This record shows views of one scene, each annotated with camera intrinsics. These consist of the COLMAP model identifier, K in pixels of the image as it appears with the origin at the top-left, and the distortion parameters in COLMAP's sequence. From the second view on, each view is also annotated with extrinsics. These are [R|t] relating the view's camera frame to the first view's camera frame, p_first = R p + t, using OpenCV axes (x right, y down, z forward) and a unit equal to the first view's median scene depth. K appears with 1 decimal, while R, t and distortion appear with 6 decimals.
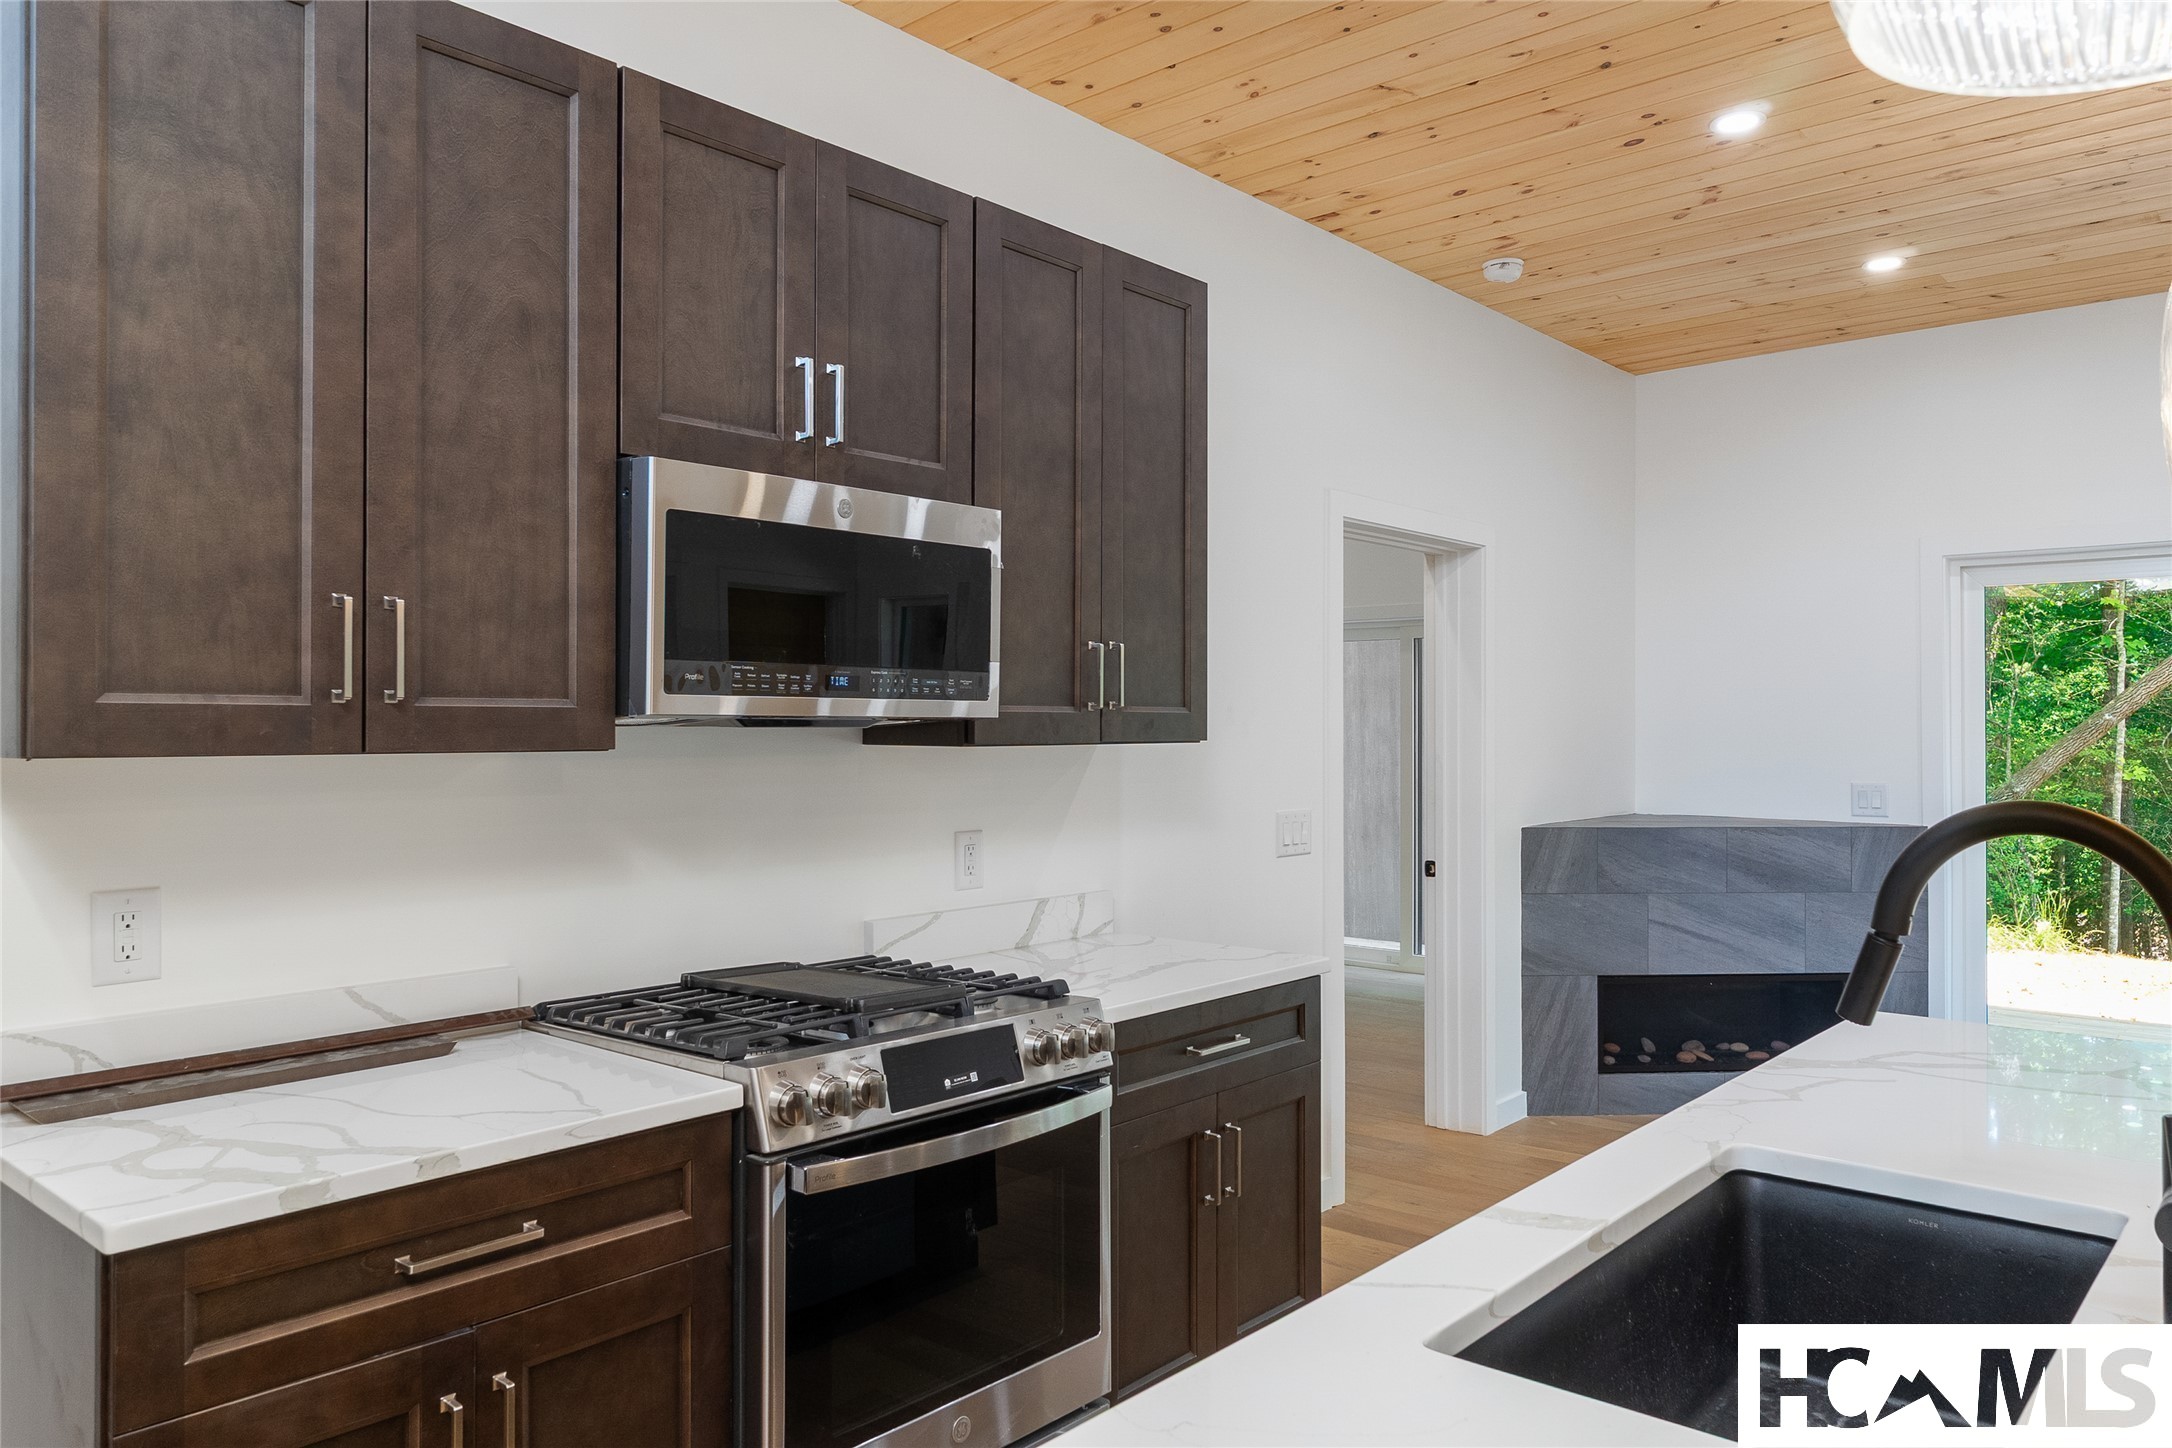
lens RADIAL K [[1492.7, 0, 1093.3], [0, 1492.7, 713.4], [0, 0, 1]] dist [-0.000227, 0.004558]
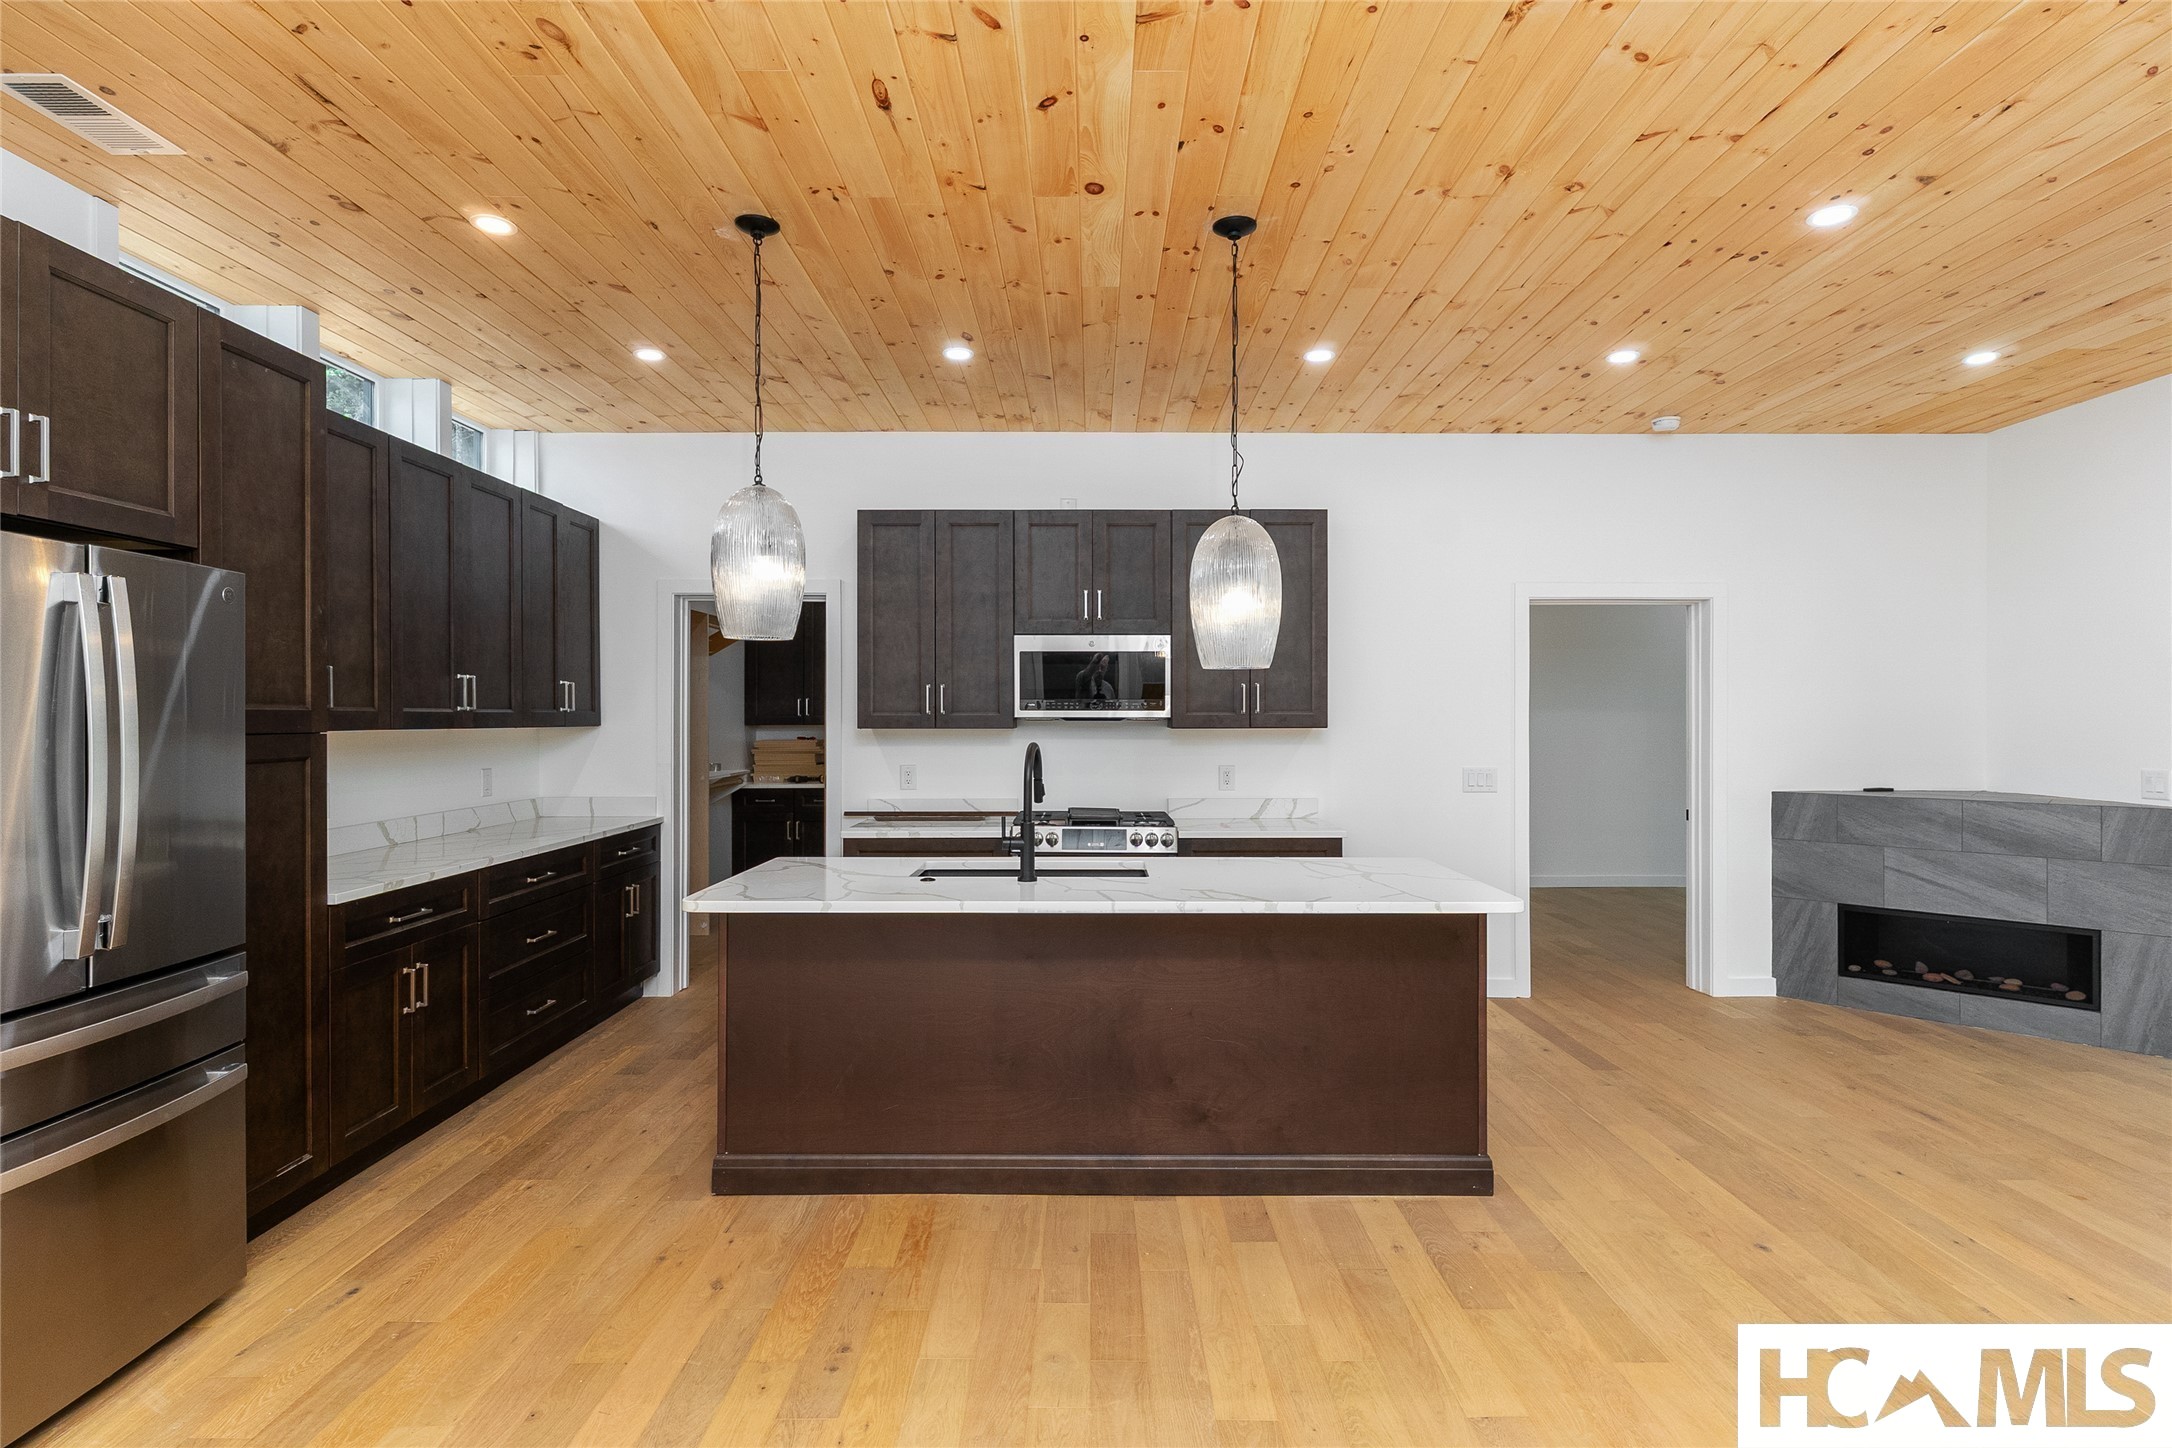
lens RADIAL K [[1089.7, 0, 1090.4], [0, 1089.7, 716.5], [0, 0, 1]] dist [0.000654, -0.001303]
pose [[0.656869, -0.001027, -0.754004, 1.282498], [0.007599, 0.999957, 0.005258, -0.009639], [0.753967, -0.009183, 0.656848, -0.327839]]
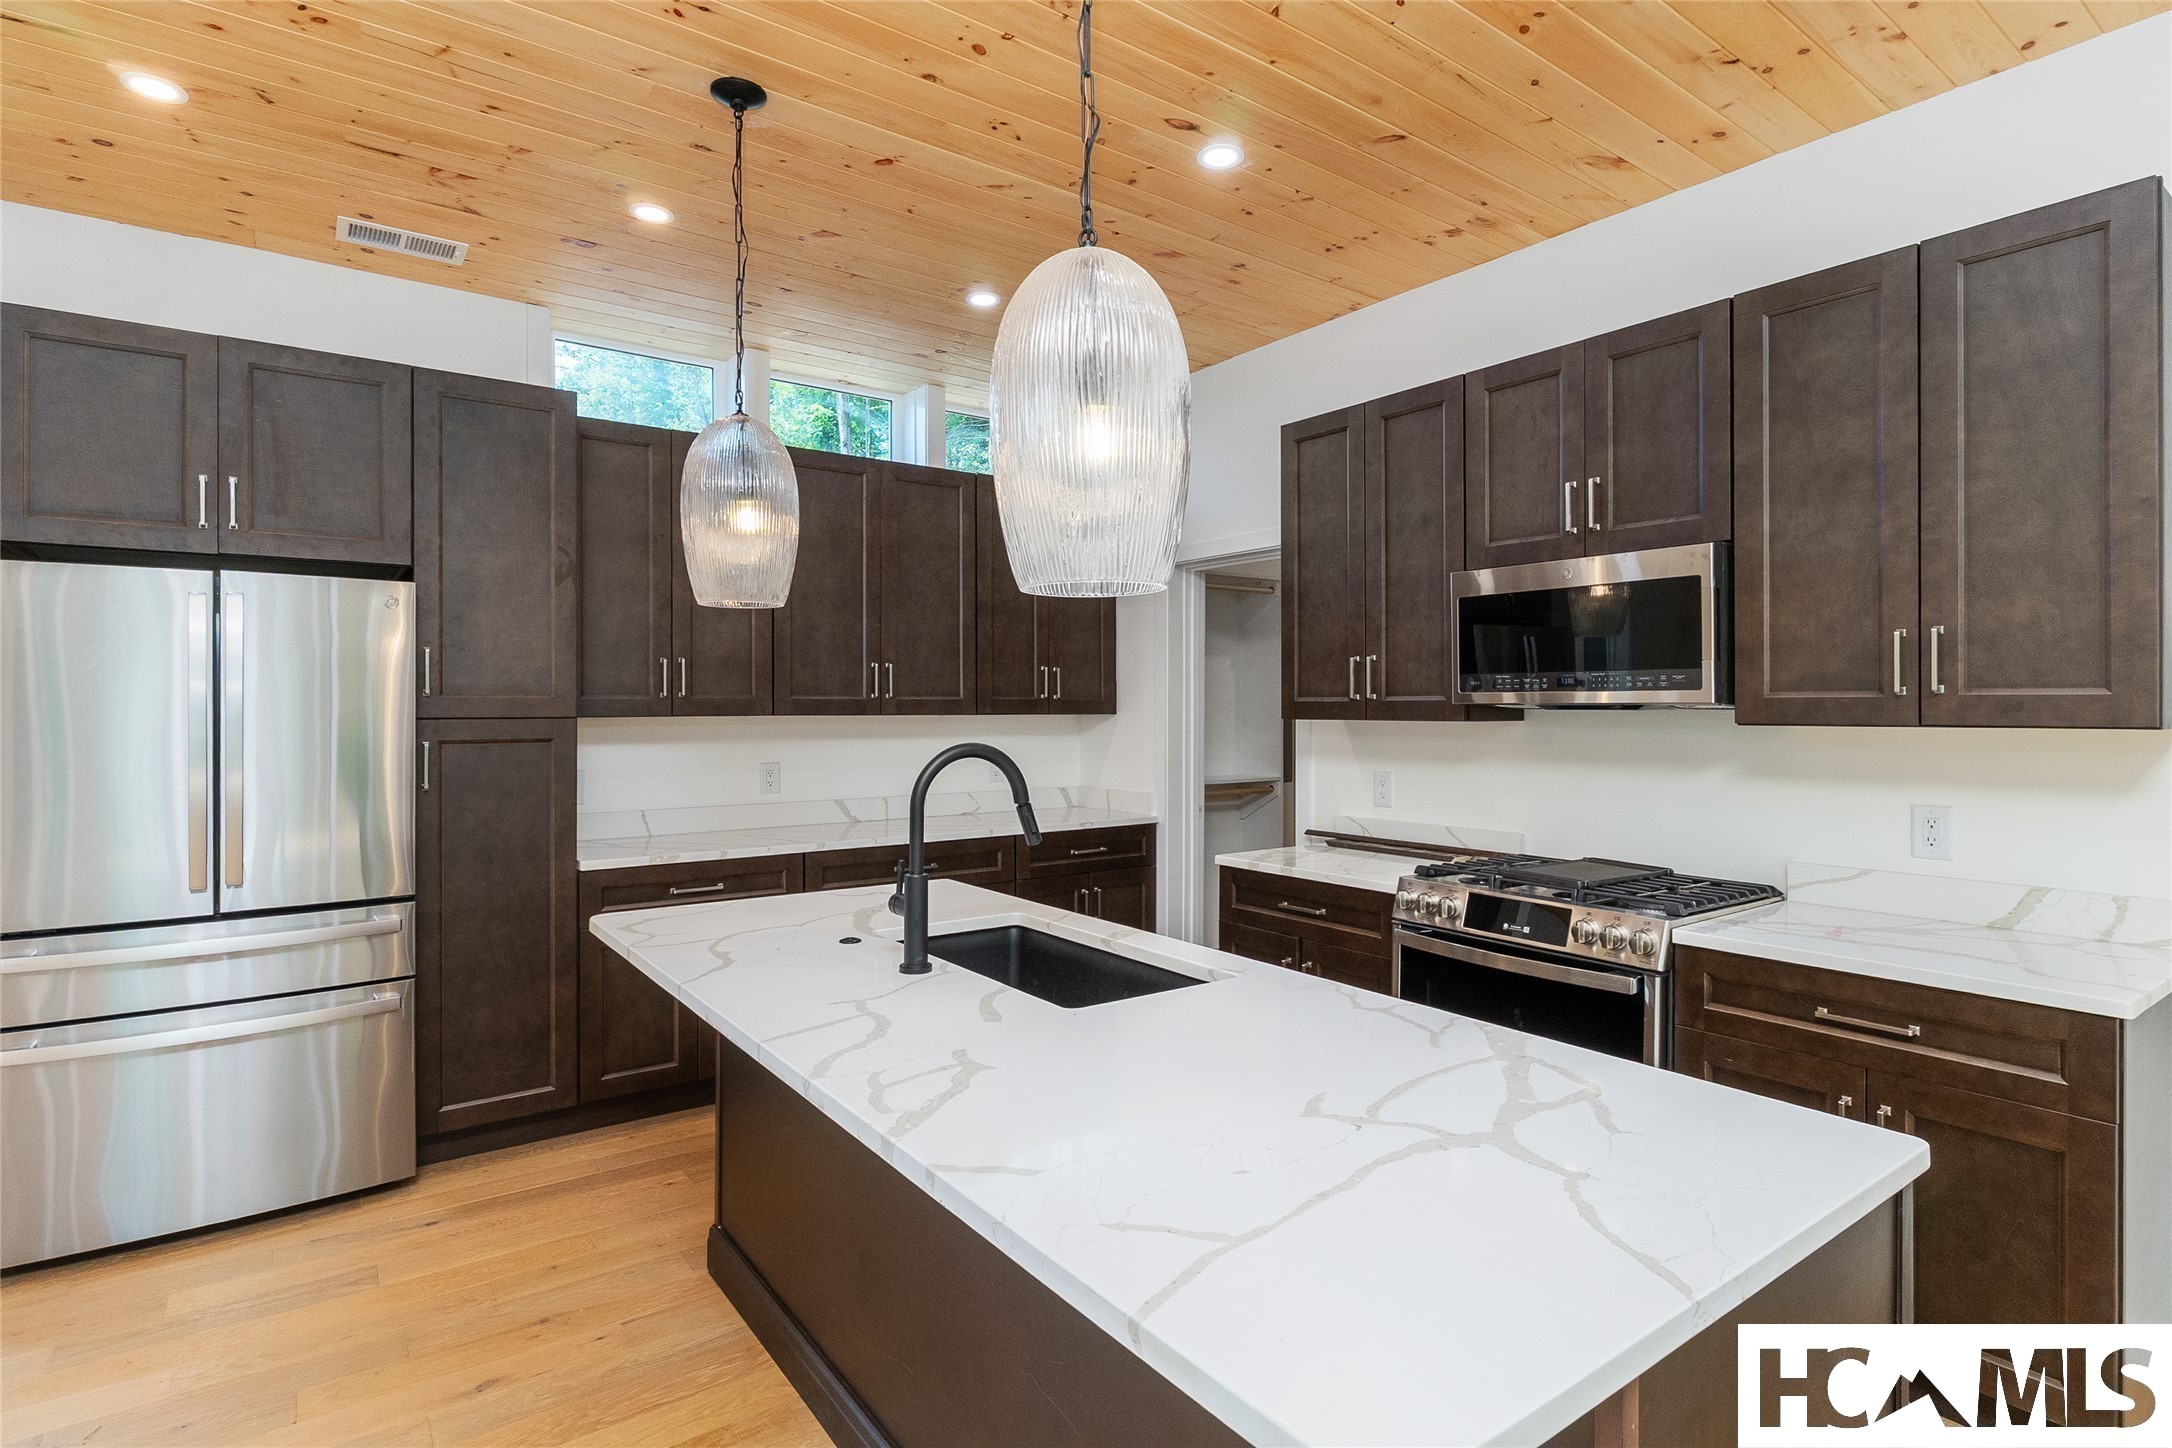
lens RADIAL K [[1081.4, 0, 1086.8], [0, 1081.4, 707.4], [0, 0, 1]] dist [0.000921, -0.000694]
pose [[-0.224239, -0.001241, -0.974533, 1.004377], [0.008943, 0.999954, -0.003332, 0.005468], [0.974493, -0.009462, -0.224218, 0.703166]]
